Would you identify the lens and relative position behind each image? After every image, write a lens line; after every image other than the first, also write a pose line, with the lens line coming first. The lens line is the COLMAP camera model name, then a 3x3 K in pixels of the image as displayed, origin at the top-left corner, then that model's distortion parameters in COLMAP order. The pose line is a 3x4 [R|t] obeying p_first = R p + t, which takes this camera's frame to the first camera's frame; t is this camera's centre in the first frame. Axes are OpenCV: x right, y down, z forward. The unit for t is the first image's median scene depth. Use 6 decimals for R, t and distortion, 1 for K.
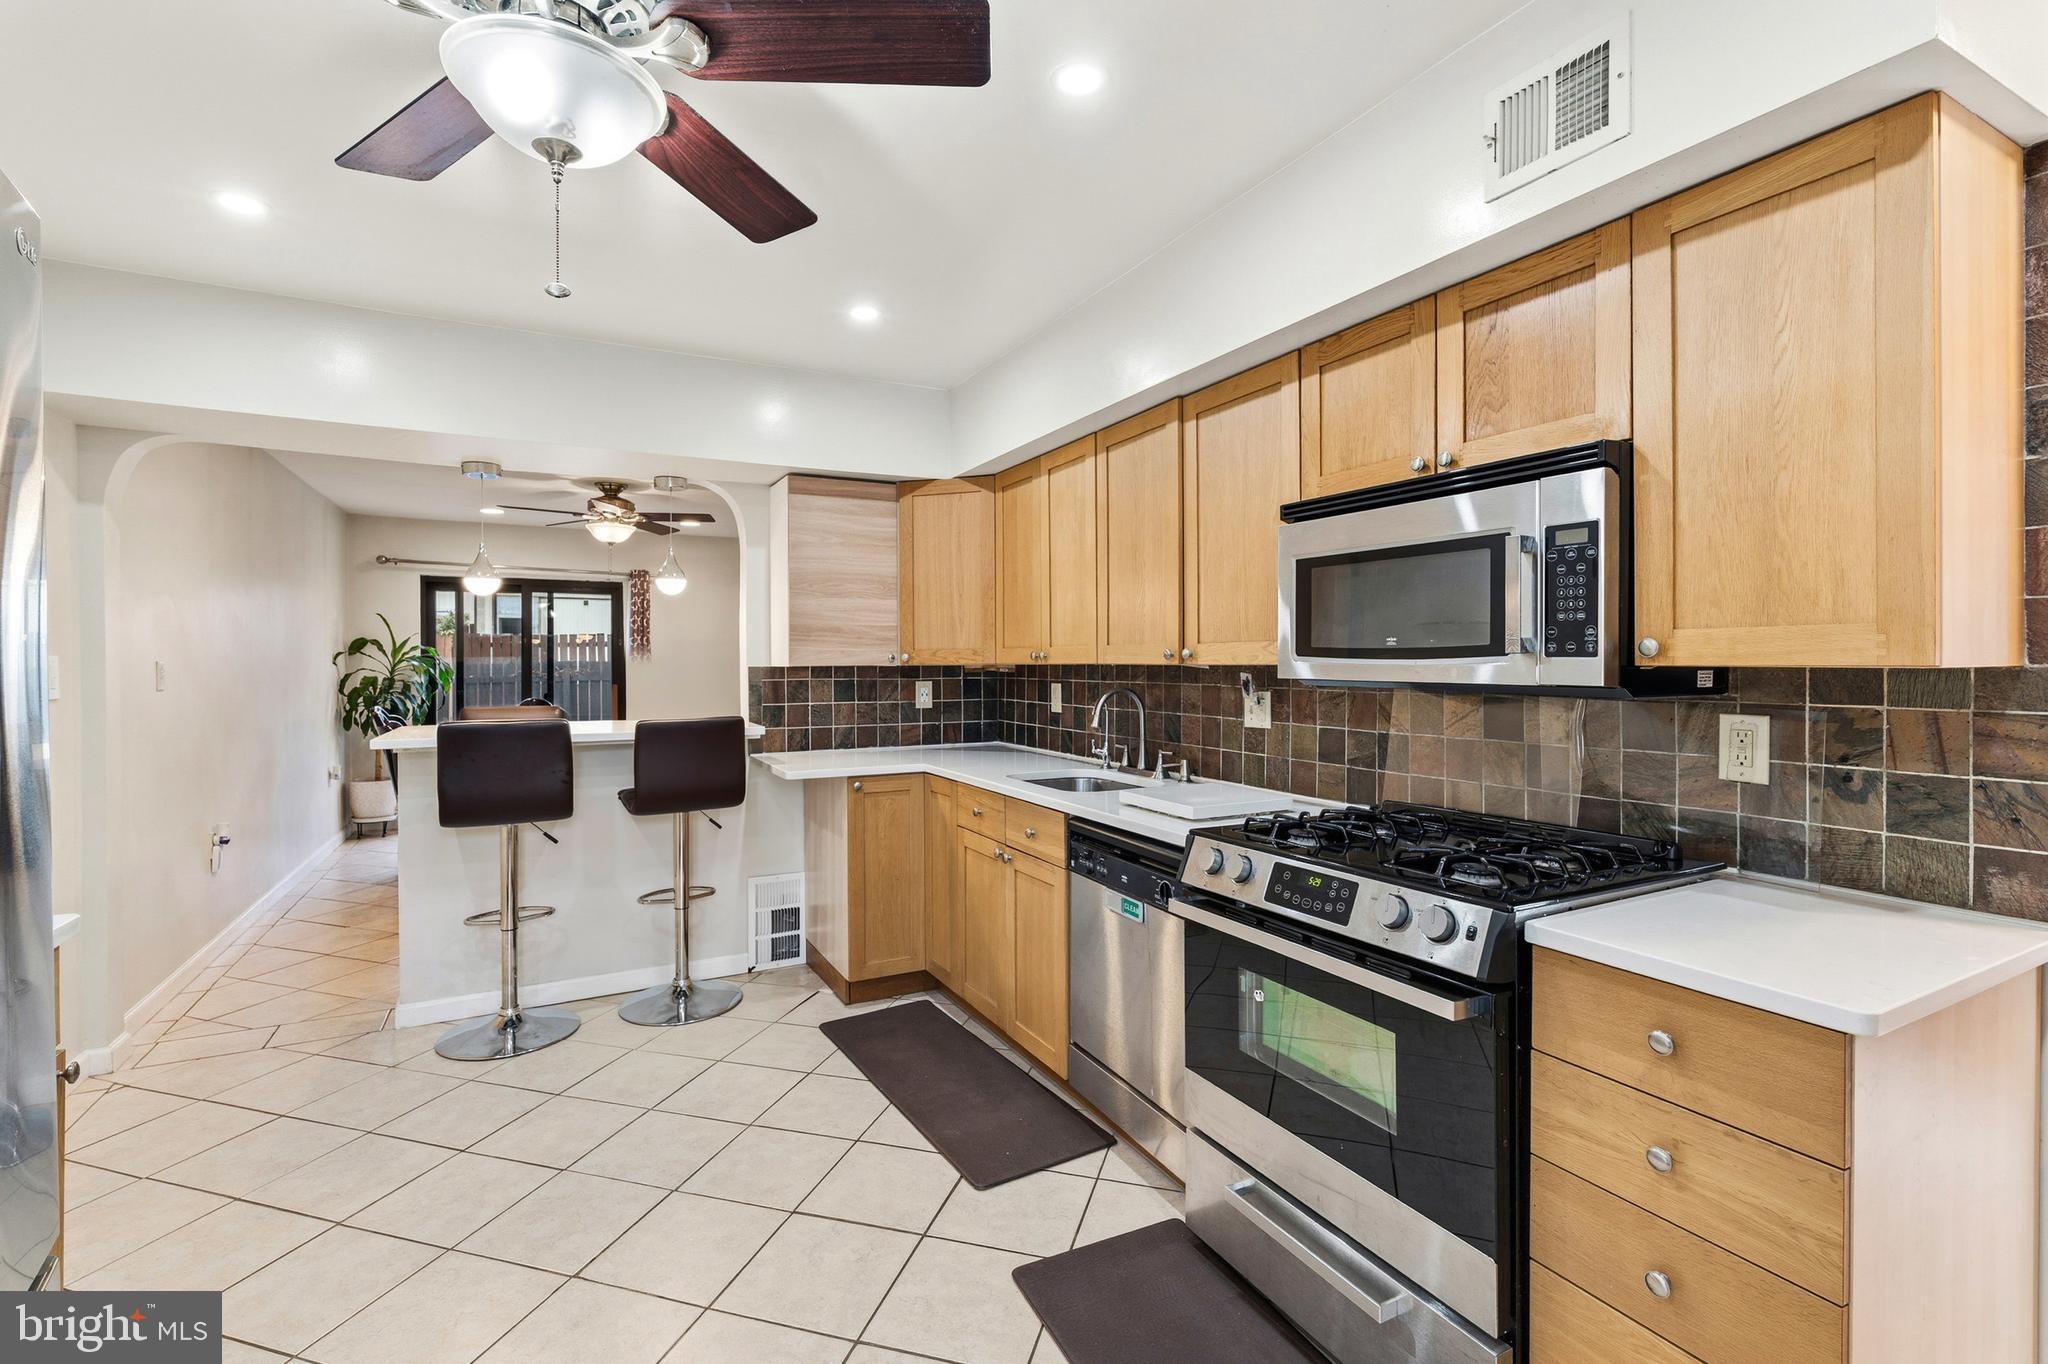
lens RADIAL K [[906.5, 0, 1012.3], [0, 906.5, 665.9], [0, 0, 1]] dist [-0.008526, 0.000974]
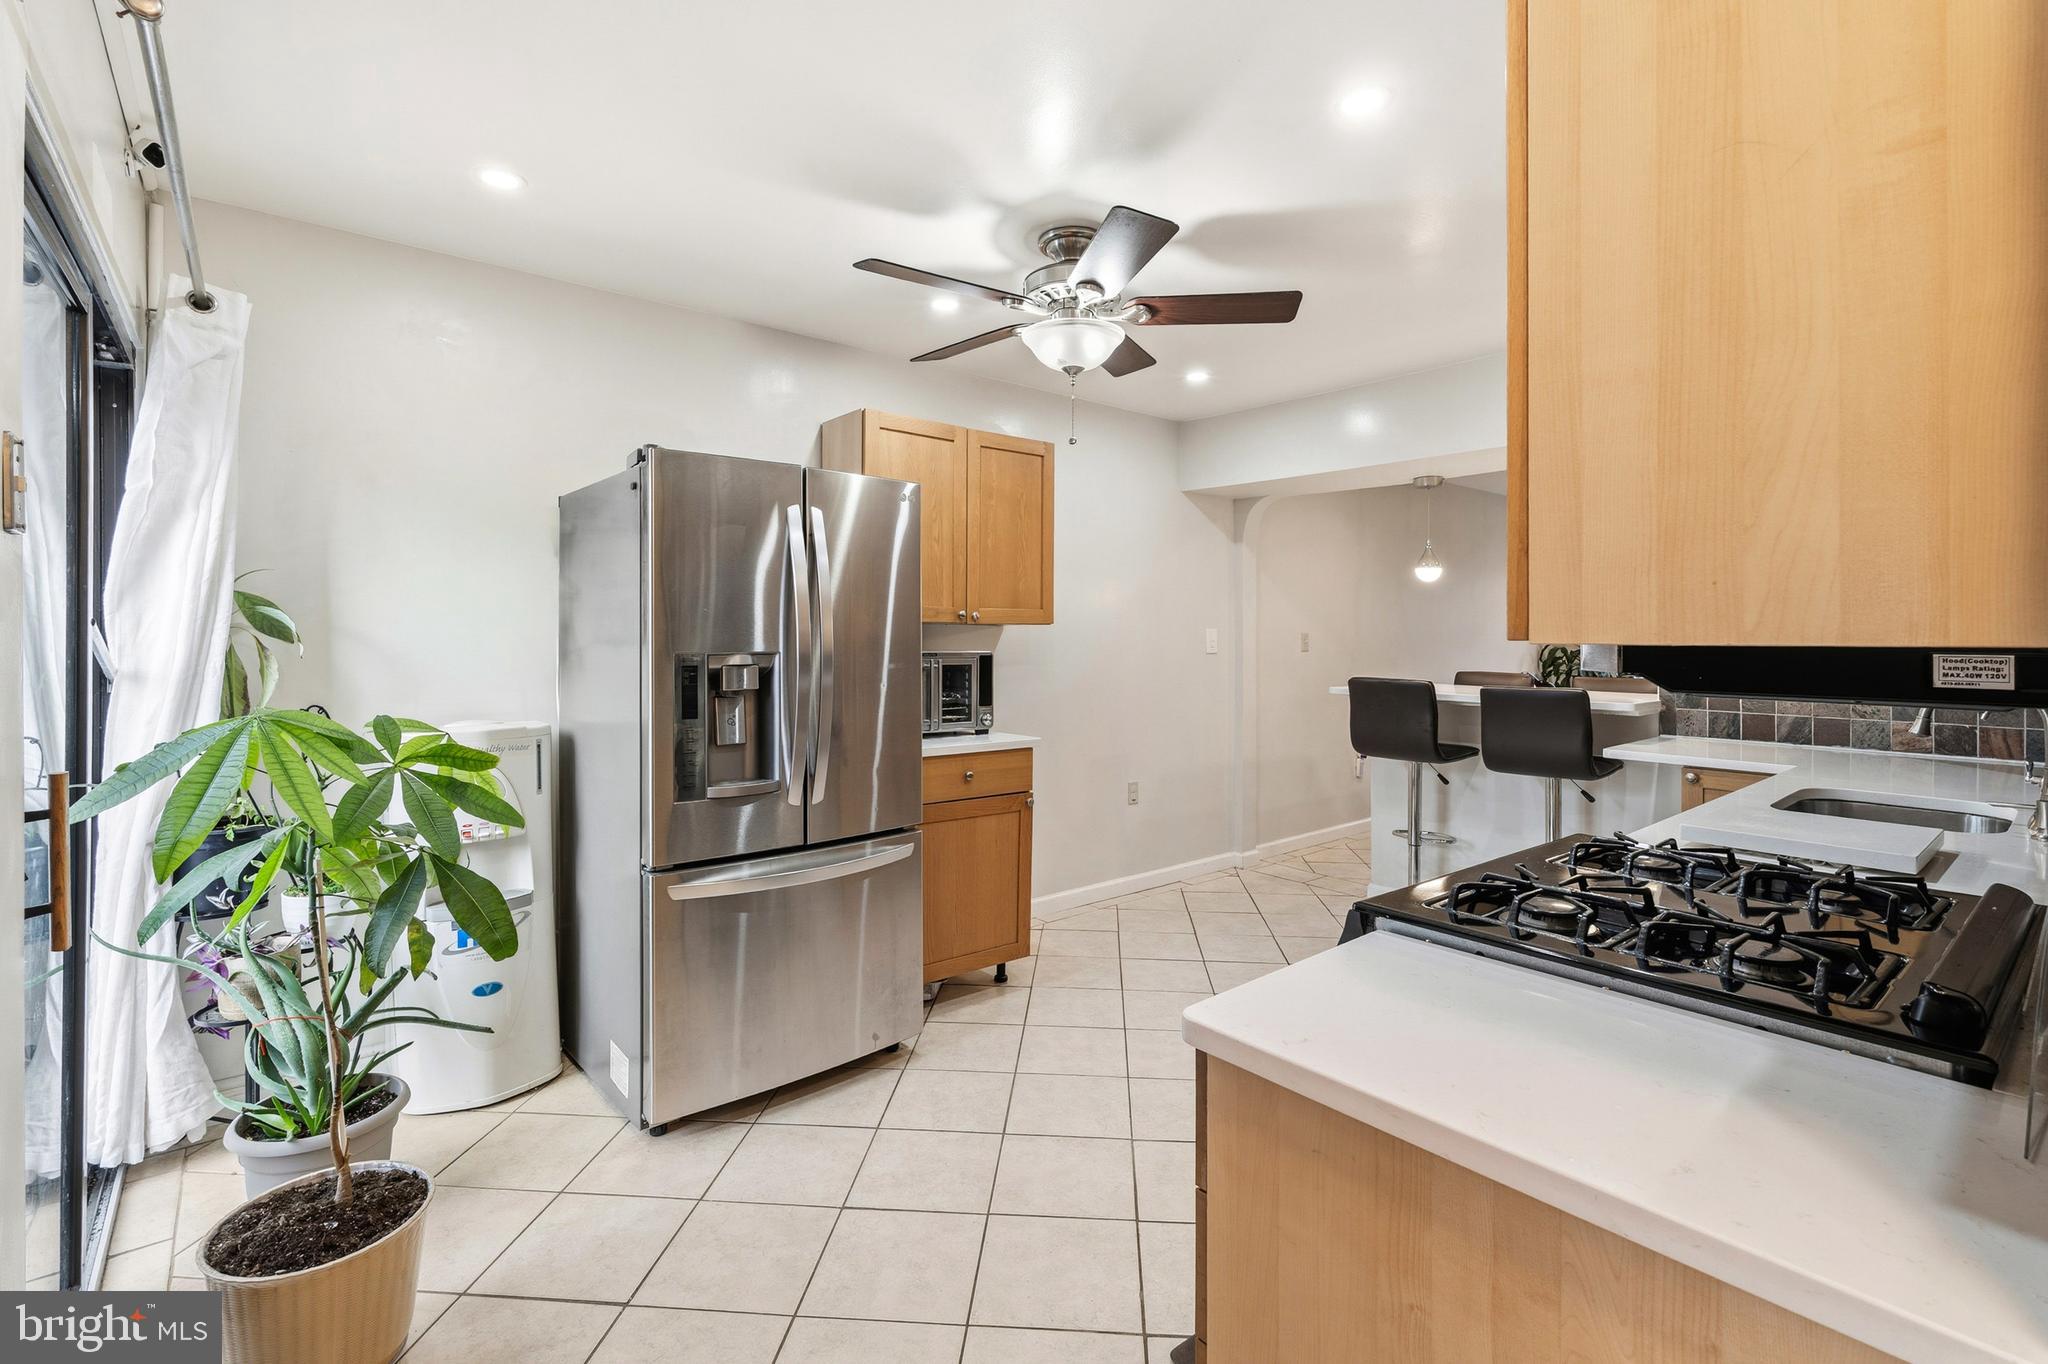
lens RADIAL K [[919.9, 0, 1056.7], [0, 919.9, 630.1], [0, 0, 1]] dist [-0.011788, -0.000331]
pose [[0.230548, 0.000085, -0.973061, 0.719897], [-0.010785, 0.999939, -0.002468, -0.001578], [0.973001, 0.011063, 0.230535, 0.262317]]
